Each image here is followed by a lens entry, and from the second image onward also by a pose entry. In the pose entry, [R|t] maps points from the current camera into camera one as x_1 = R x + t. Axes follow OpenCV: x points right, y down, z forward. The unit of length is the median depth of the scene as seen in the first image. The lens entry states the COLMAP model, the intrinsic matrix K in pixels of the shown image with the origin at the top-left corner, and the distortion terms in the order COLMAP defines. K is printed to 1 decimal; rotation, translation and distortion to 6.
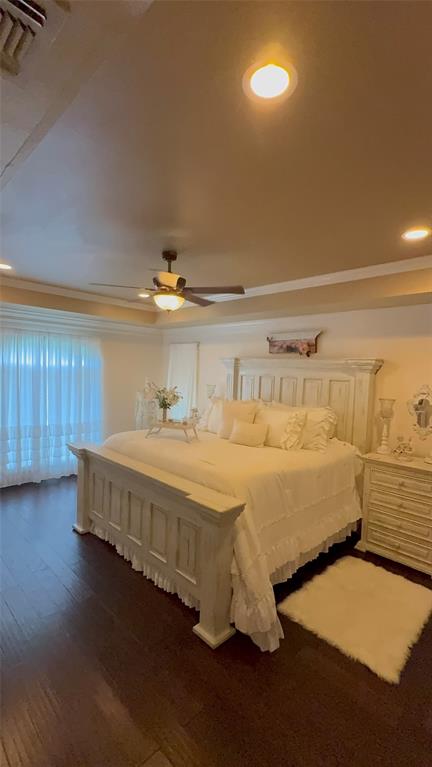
lens RADIAL K [[342.1, 0, 215.1], [0, 342.1, 386.6], [0, 0, 1]] dist [0.000568, 0.000016]
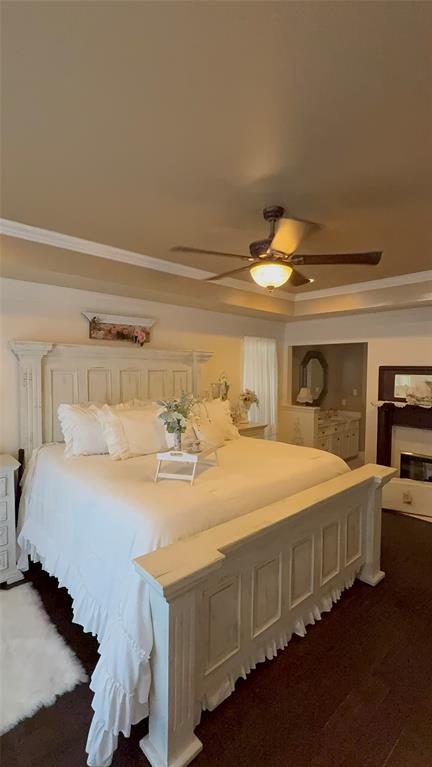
lens RADIAL K [[342.1, 0, 215.1], [0, 342.1, 386.6], [0, 0, 1]] dist [0.000568, 0.000016]
pose [[0.047290, -0.087326, 0.995057, -0.631820], [0.039181, 0.995567, 0.085508, -0.050758], [-0.998112, 0.034944, 0.050502, 0.764923]]
